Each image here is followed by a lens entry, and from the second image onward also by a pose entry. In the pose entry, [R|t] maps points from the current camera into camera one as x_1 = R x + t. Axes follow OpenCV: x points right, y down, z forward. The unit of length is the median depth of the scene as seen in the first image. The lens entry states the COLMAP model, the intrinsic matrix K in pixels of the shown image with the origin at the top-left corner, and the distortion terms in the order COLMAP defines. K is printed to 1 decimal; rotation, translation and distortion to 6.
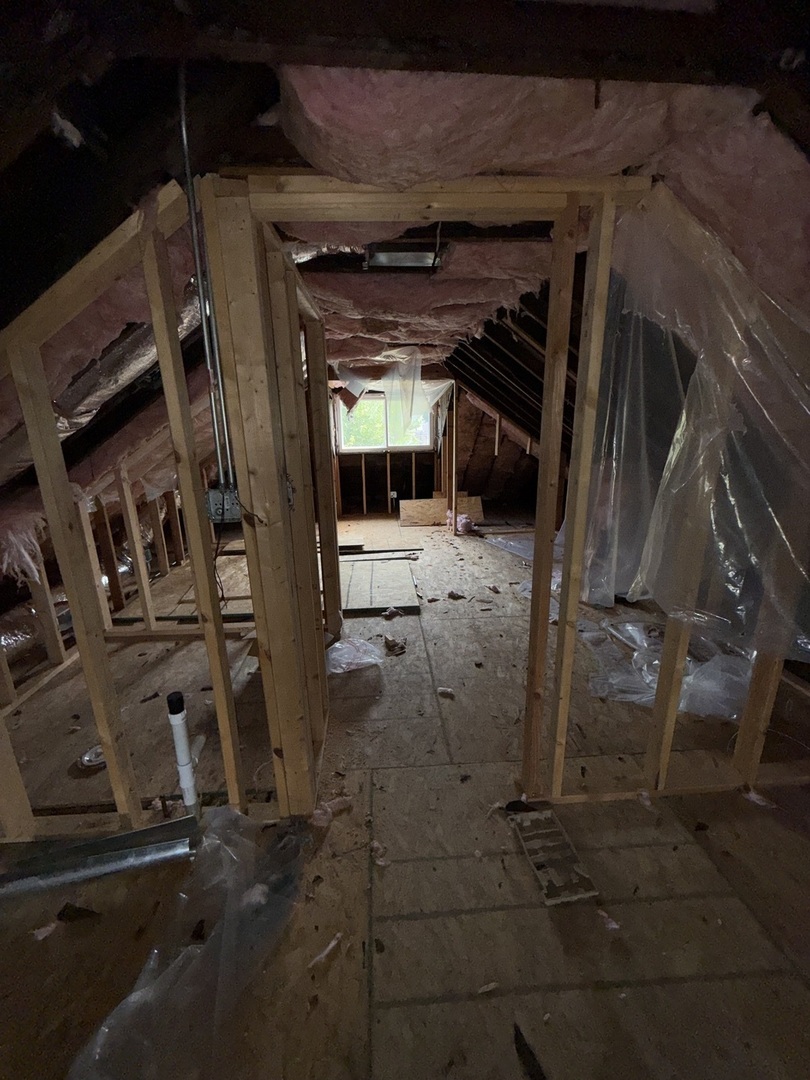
lens RADIAL K [[432.8, 0, 399.0], [0, 432.8, 538.5], [0, 0, 1]] dist [0.003461, -0.000183]
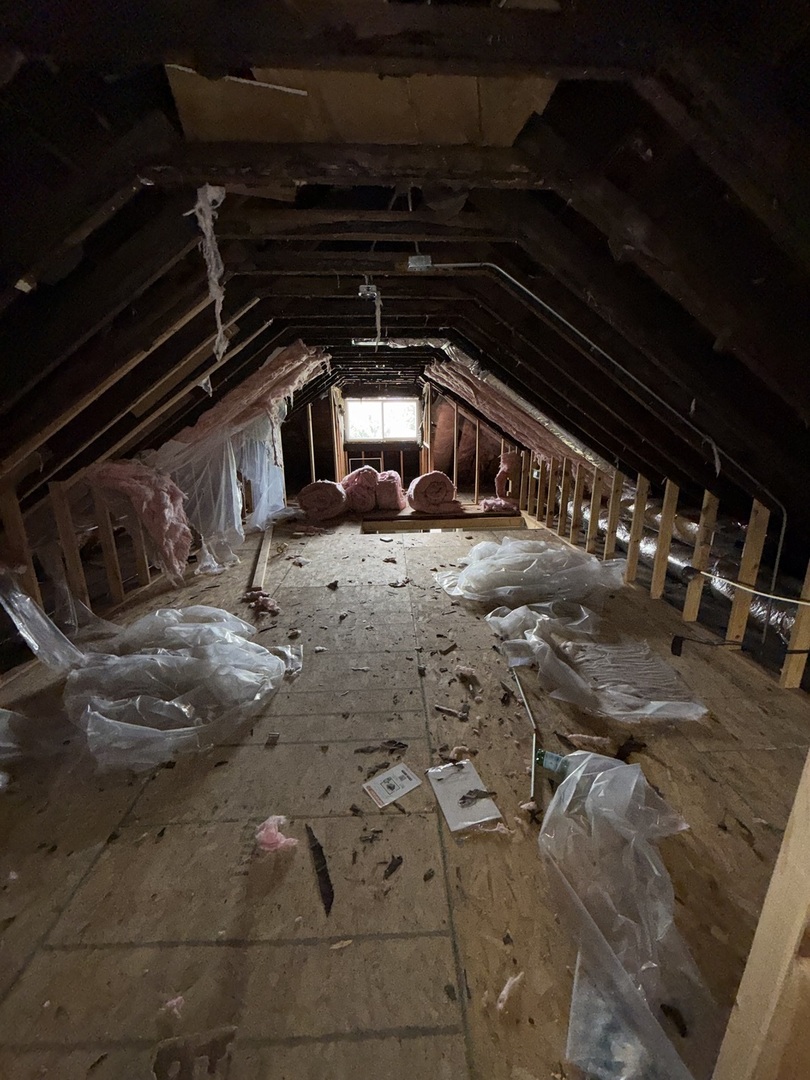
lens RADIAL K [[432.8, 0, 406.8], [0, 432.8, 540.3], [0, 0, 1]] dist [0.003461, -0.000183]
pose [[-0.999509, 0.026397, 0.016859, 0.004114], [0.031303, 0.859857, 0.509574, -0.250826], [-0.001045, 0.509852, -0.860262, 1.083825]]
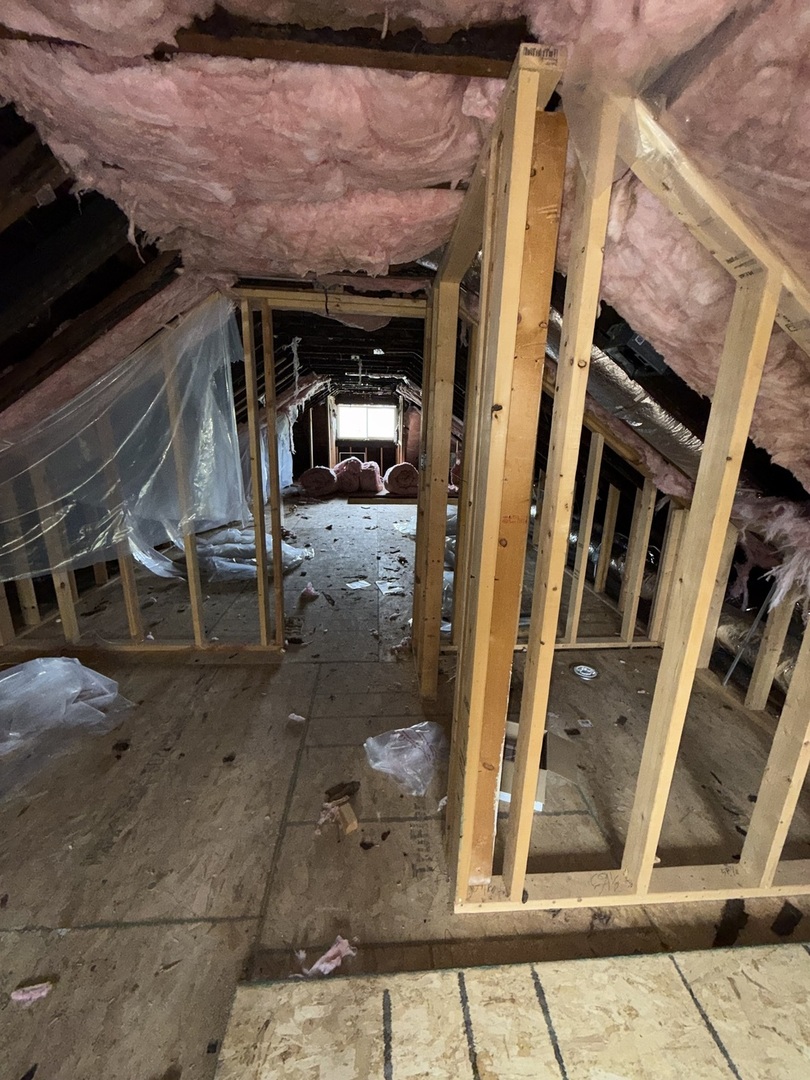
lens RADIAL K [[432.8, 0, 405.3], [0, 432.8, 538.2], [0, 0, 1]] dist [0.003461, -0.000183]
pose [[-0.999912, -0.000436, -0.013291, -0.163518], [-0.007031, 0.865691, 0.500530, -0.657500], [0.011288, 0.500579, -0.865617, 2.556965]]
